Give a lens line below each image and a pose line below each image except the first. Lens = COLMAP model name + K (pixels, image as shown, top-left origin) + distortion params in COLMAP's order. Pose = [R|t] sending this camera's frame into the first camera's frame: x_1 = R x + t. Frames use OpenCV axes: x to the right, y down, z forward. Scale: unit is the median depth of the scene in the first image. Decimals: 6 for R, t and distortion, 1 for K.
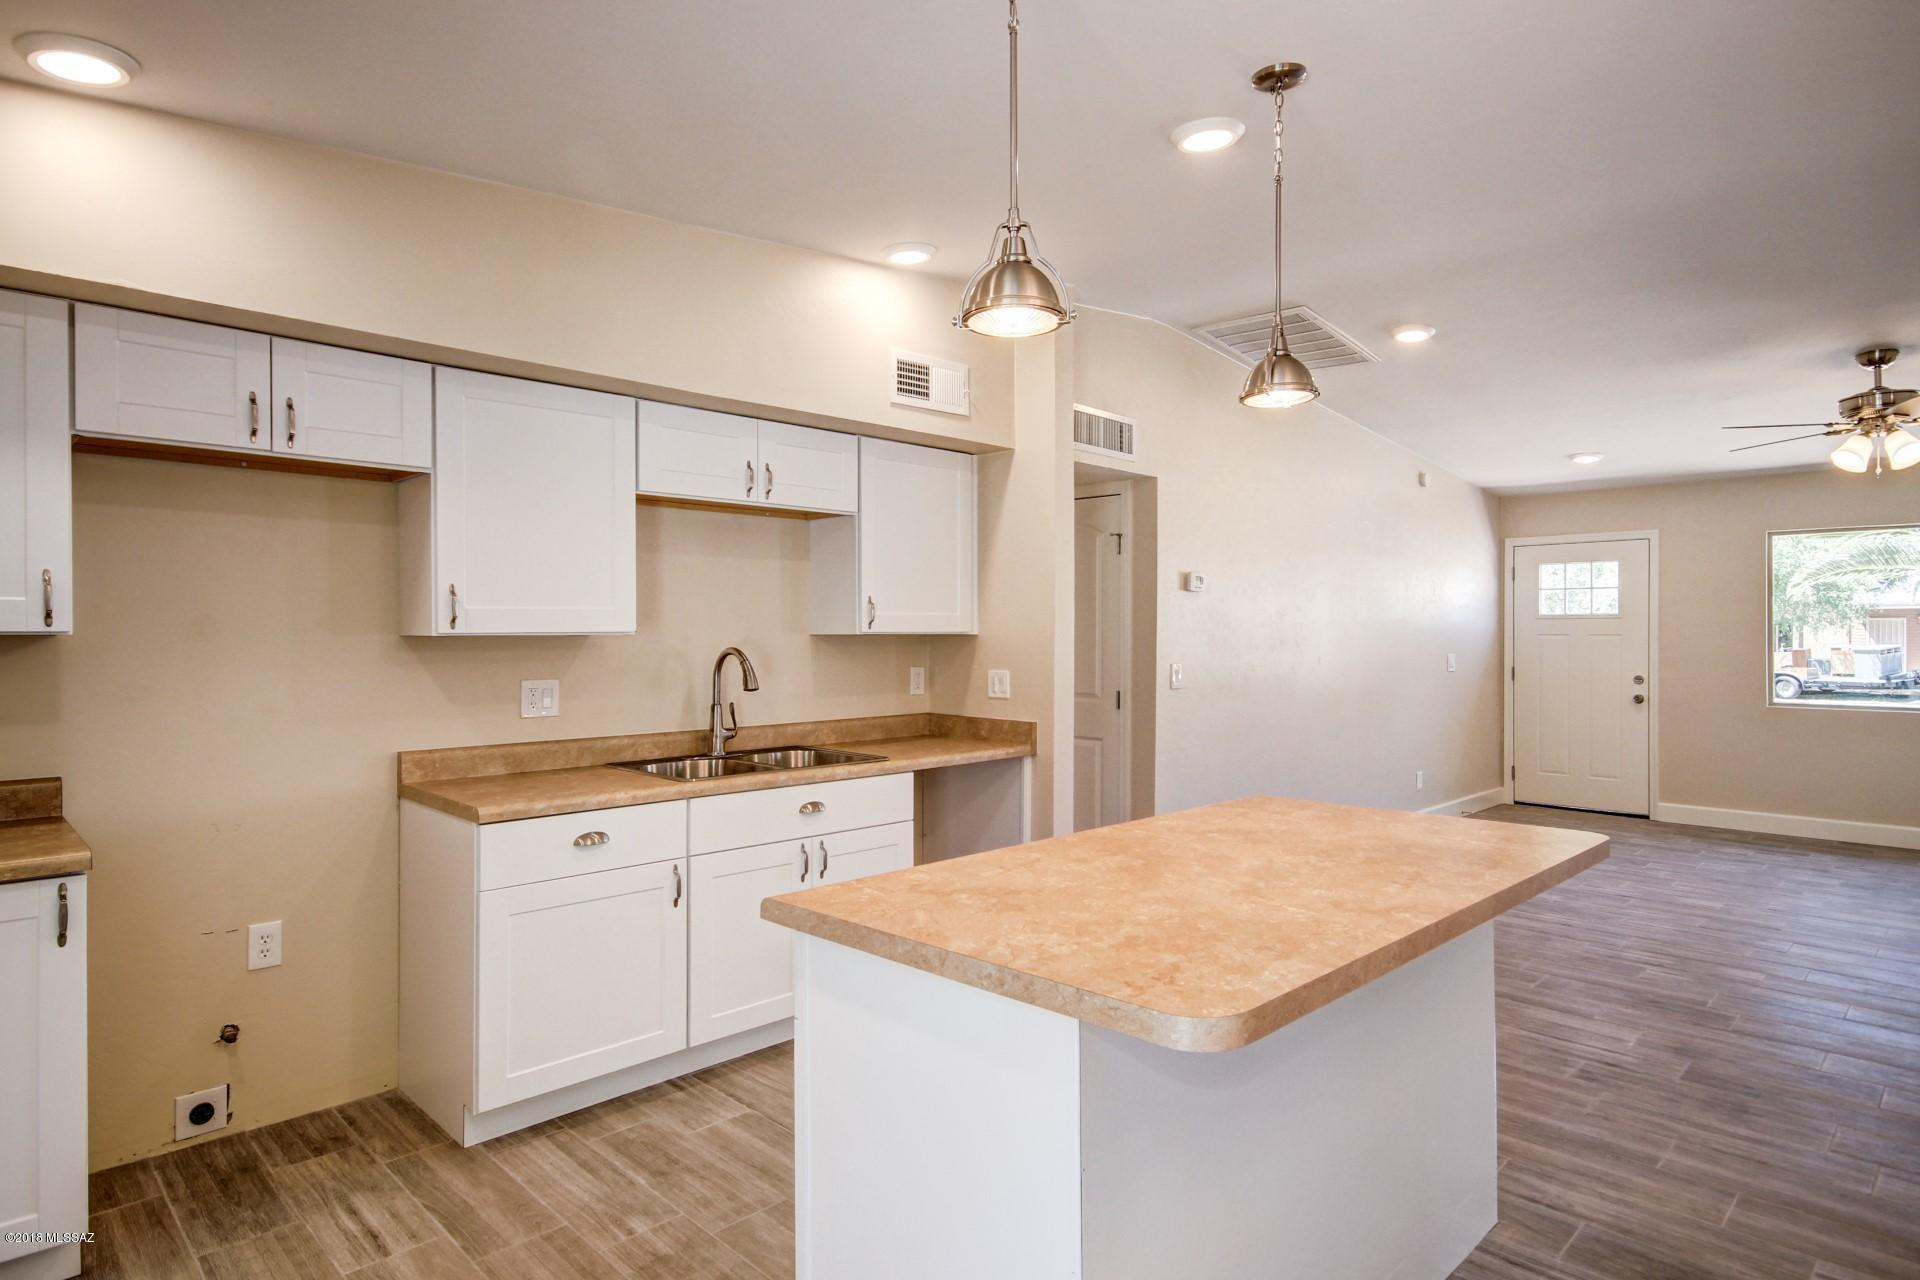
lens RADIAL K [[1107.2, 0, 960.0], [0, 1107.2, 640.0], [0, 0, 1]] dist [0.031063, -0.050444]
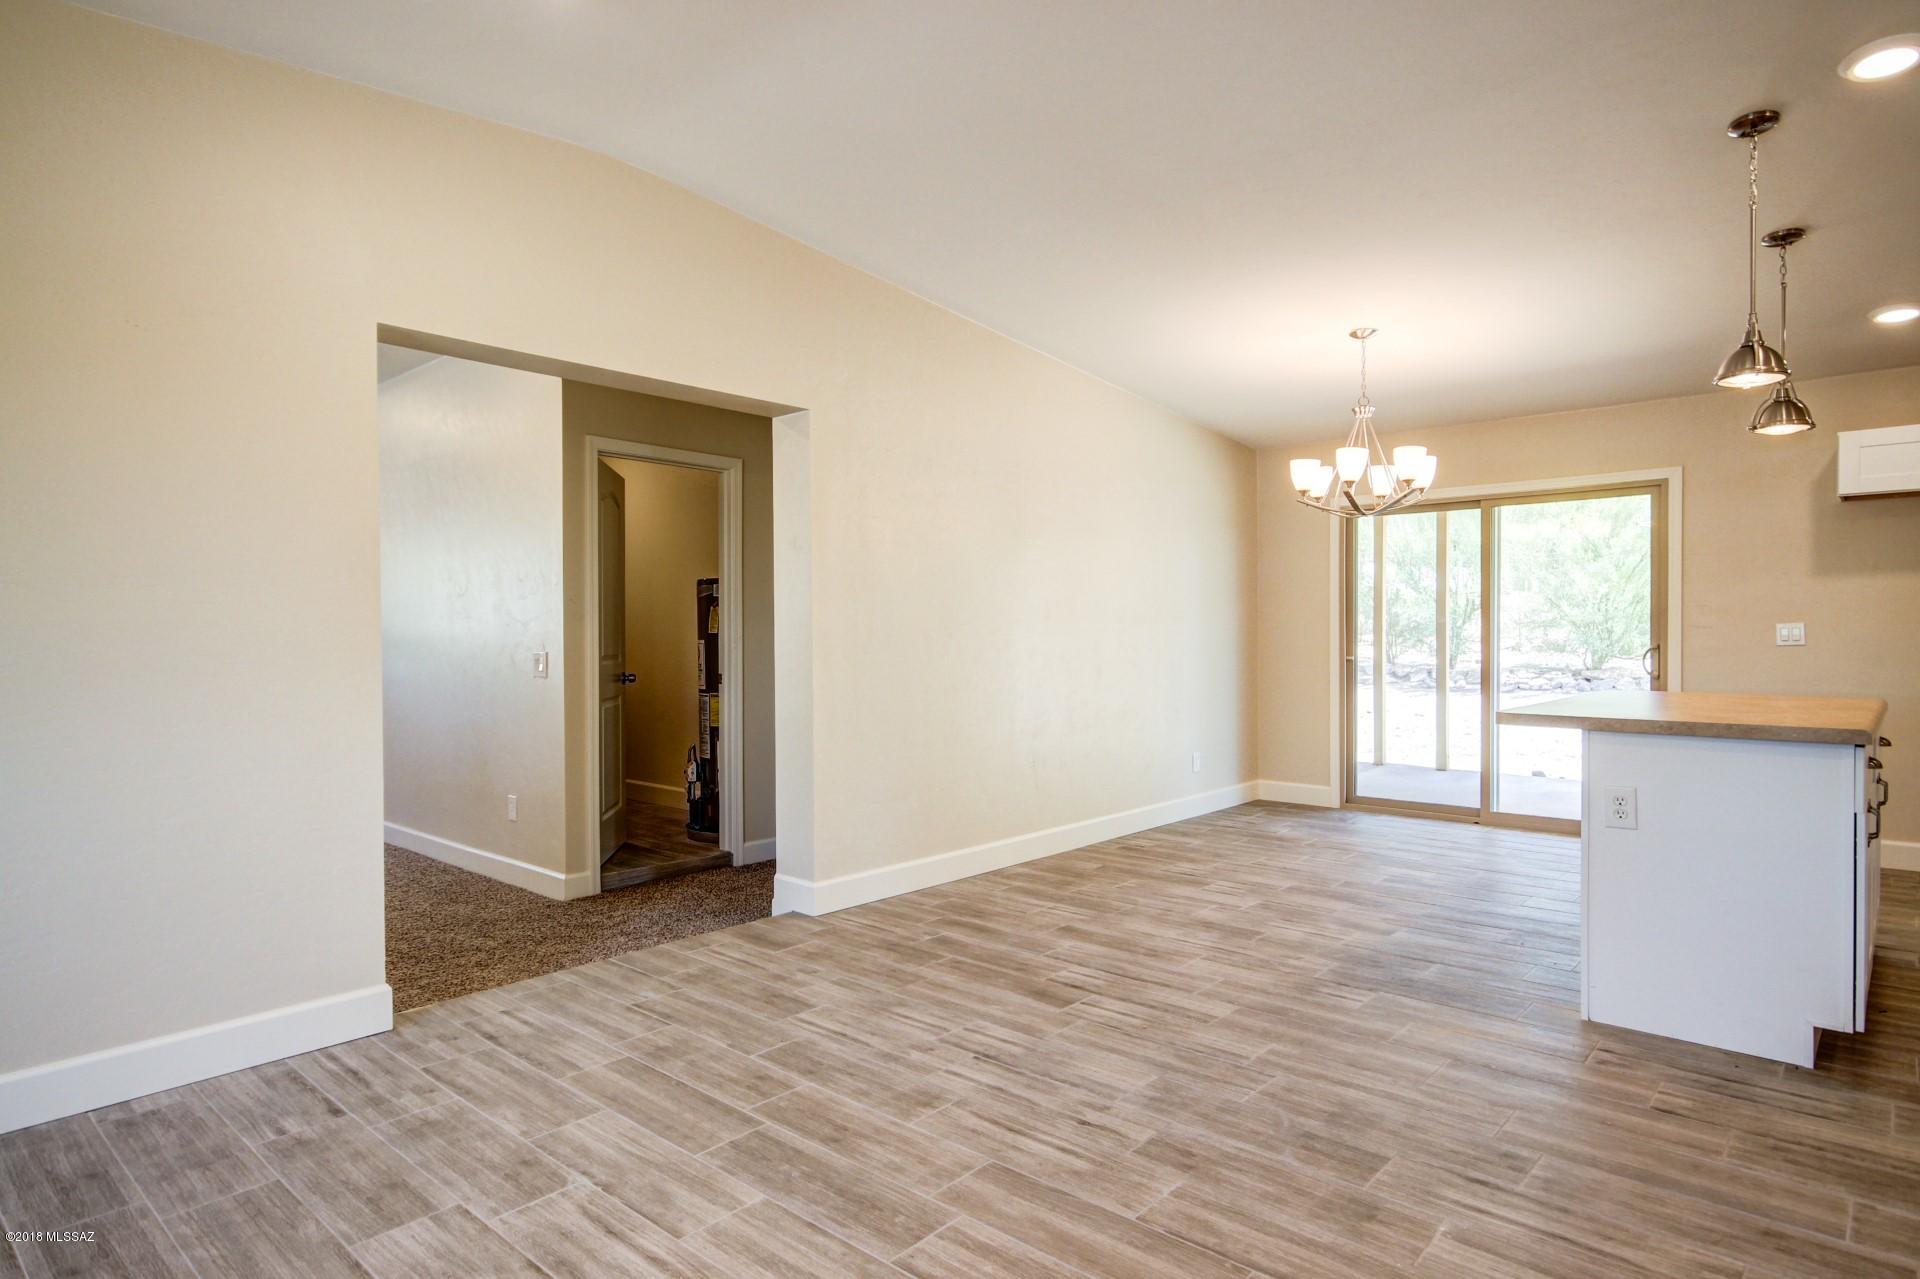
lens RADIAL K [[1066.2, 0, 990.0], [0, 1066.2, 645.1], [0, 0, 1]] dist [0.026260, -0.001943]
pose [[-0.998430, 0.013647, -0.054333, 1.094545], [0.013573, 0.999906, 0.001726, 0.055669], [0.054352, 0.000986, -0.998521, 1.960417]]
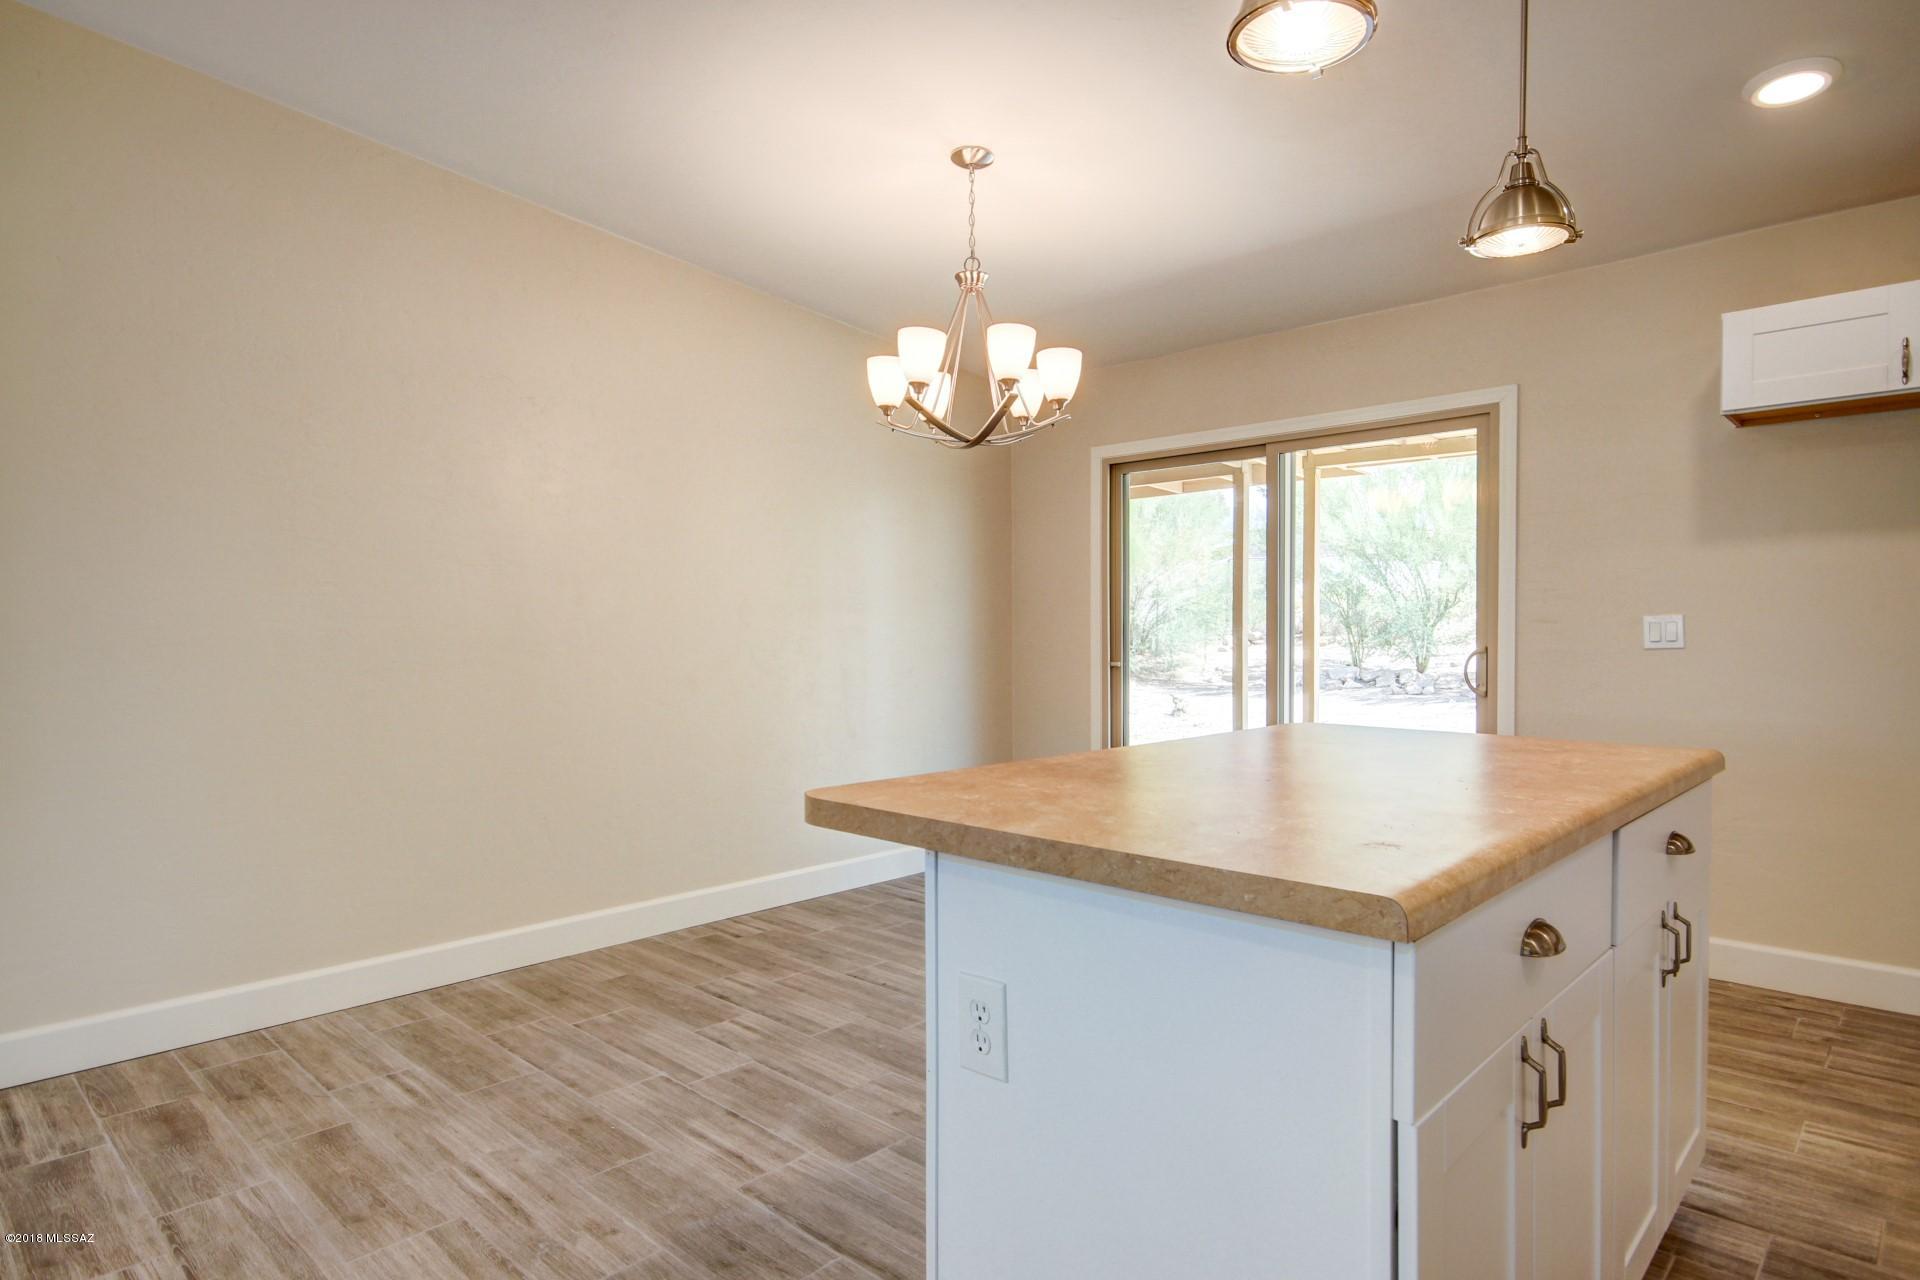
lens RADIAL K [[1066.2, 0, 990.0], [0, 1066.2, 645.6], [0, 0, 1]] dist [0.026260, -0.001943]
pose [[-0.999545, 0.009862, -0.028511, 0.460722], [0.009811, 0.999950, 0.001912, 0.064191], [0.028528, 0.001632, -0.999592, 1.415619]]
